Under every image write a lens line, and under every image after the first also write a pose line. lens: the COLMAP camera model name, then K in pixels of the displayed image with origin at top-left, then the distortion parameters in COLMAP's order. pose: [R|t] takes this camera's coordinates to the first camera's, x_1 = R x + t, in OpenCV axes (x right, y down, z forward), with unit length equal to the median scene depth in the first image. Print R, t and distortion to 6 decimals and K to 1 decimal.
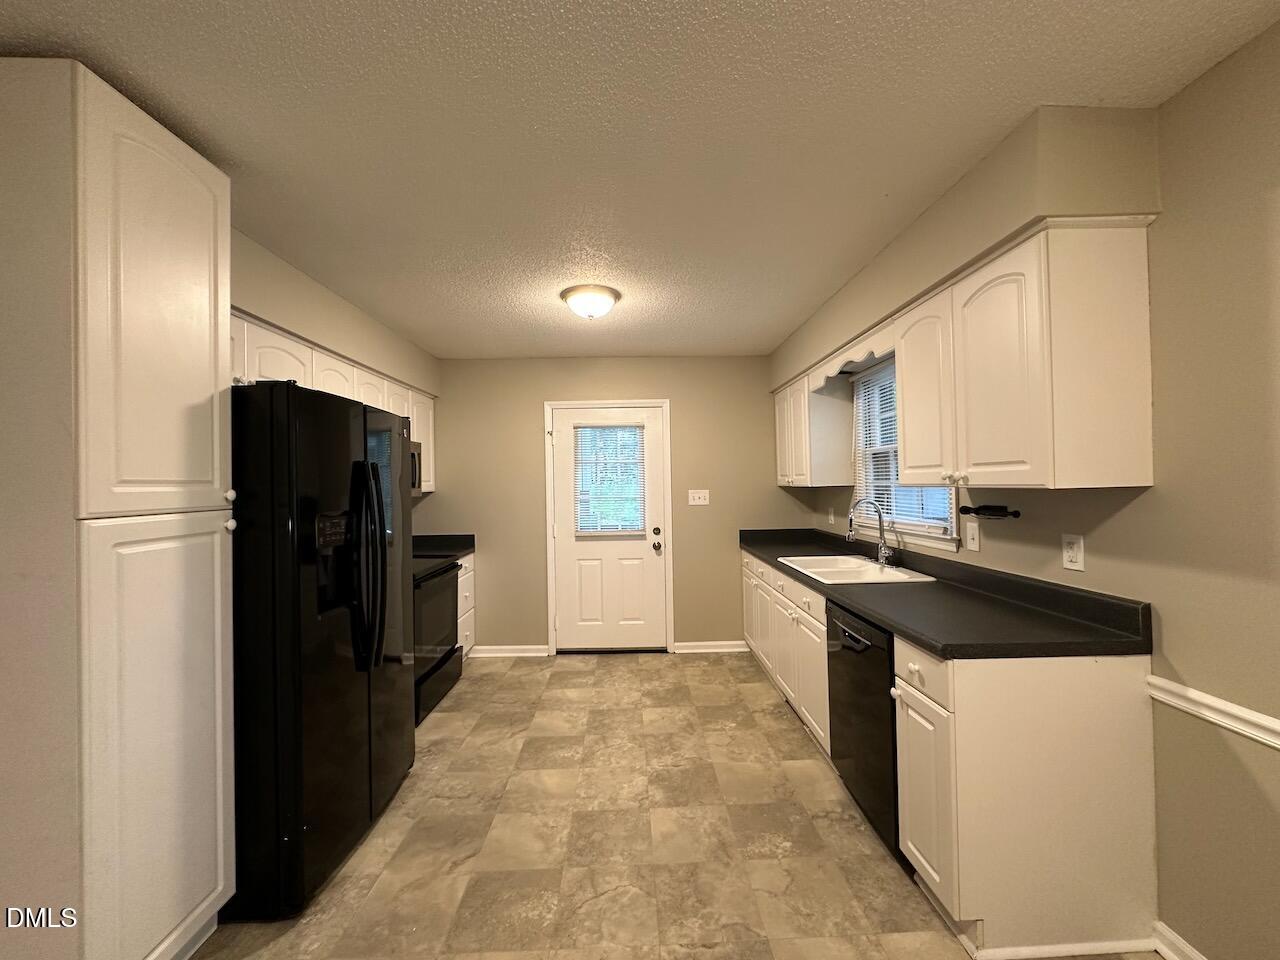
lens RADIAL K [[508.2, 0, 640.0], [0, 508.2, 480.0], [0, 0, 1]] dist [-0.005853, 0.000641]
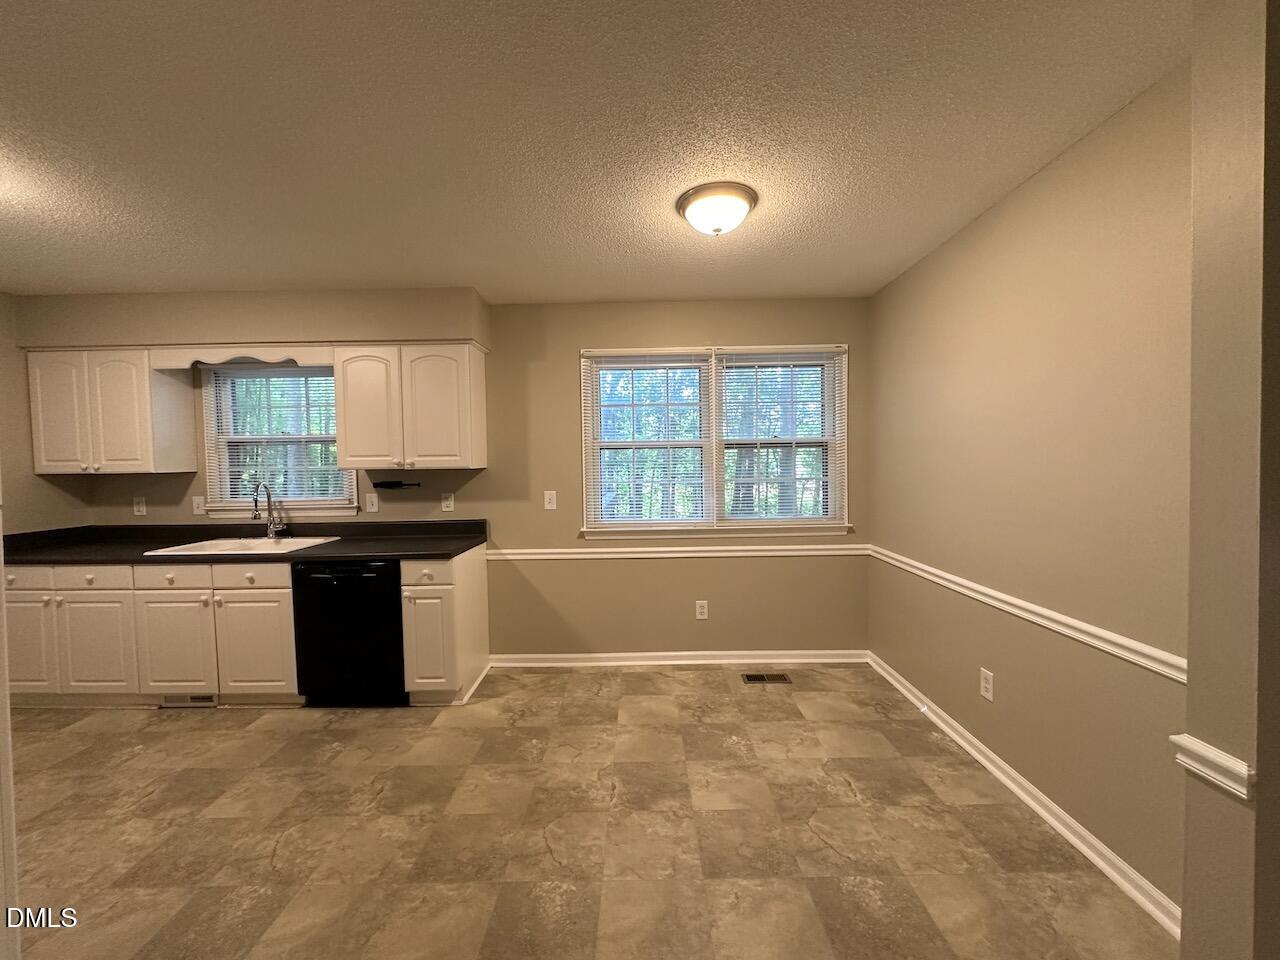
lens RADIAL K [[508.2, 0, 640.0], [0, 508.2, 480.0], [0, 0, 1]] dist [-0.005853, 0.000641]
pose [[0.030608, -0.016583, 0.999394, -0.886469], [0.003688, 0.999857, 0.016478, 0.022420], [-0.999525, 0.003181, 0.030665, 0.164061]]
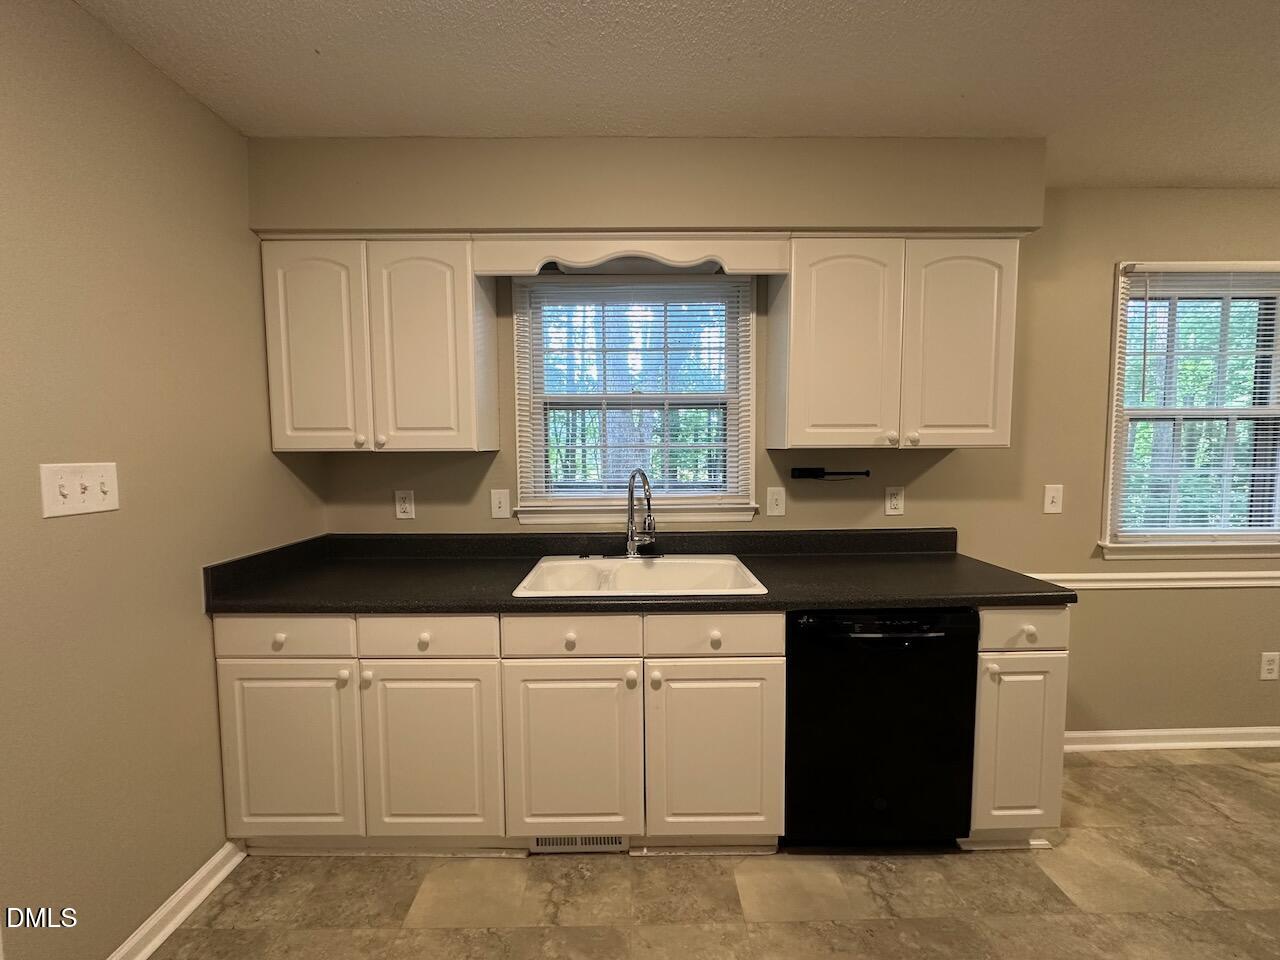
lens RADIAL K [[508.2, 0, 640.0], [0, 508.2, 480.0], [0, 0, 1]] dist [-0.005853, 0.000641]
pose [[0.014663, -0.045719, 0.998847, -0.334363], [-0.004347, 0.998942, 0.045787, 0.029497], [-0.999883, -0.005013, 0.014449, 1.328345]]
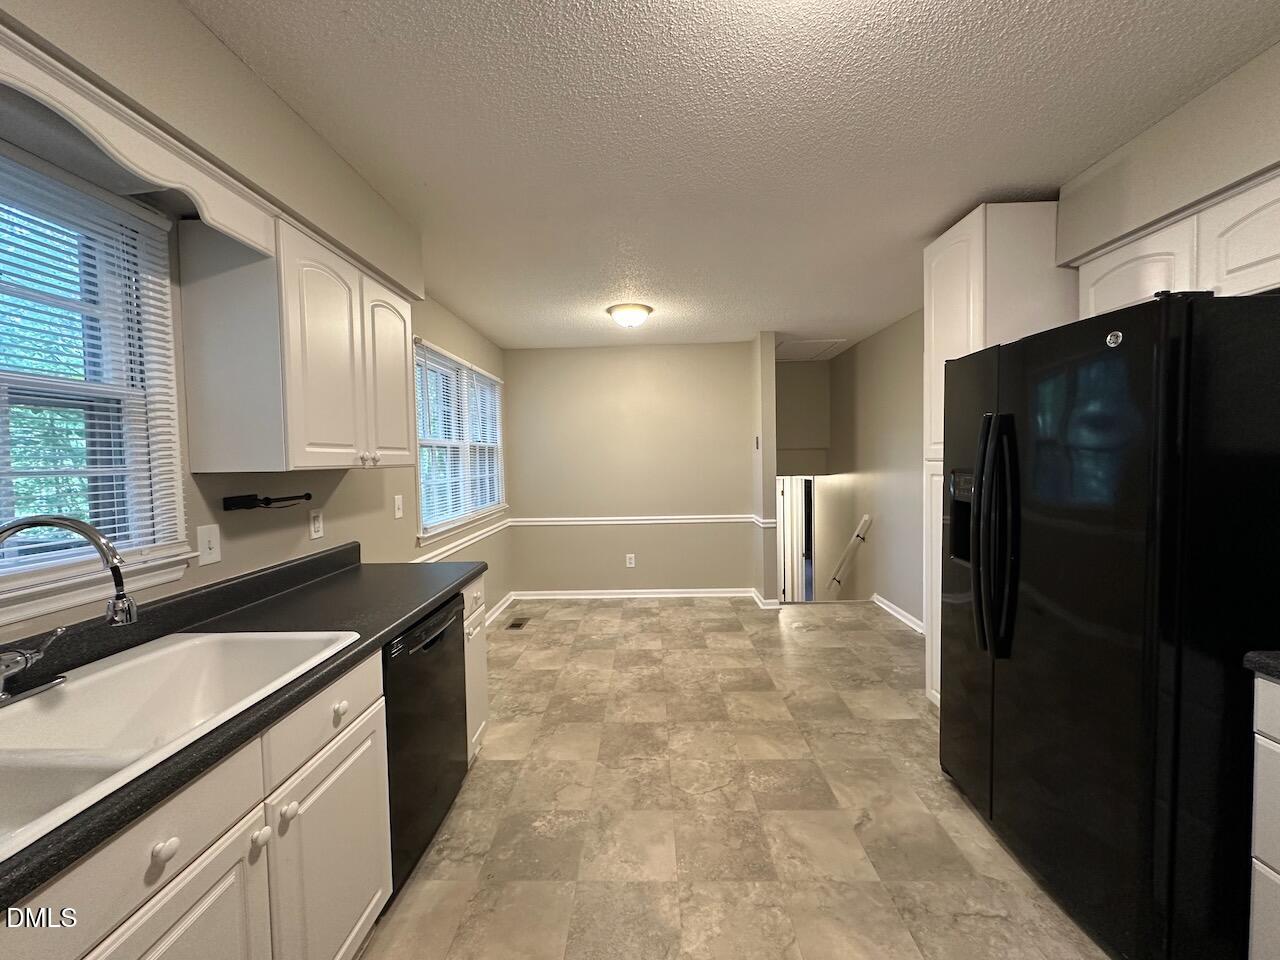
lens RADIAL K [[505.7, 0, 637.8], [0, 505.7, 478.5], [0, 0, 1]] dist [-0.010717, -0.000288]
pose [[-0.998150, 0.035526, 0.049338, 0.020571], [0.037011, 0.998879, 0.029506, 0.022434], [-0.048235, 0.031278, -0.998346, 1.780564]]
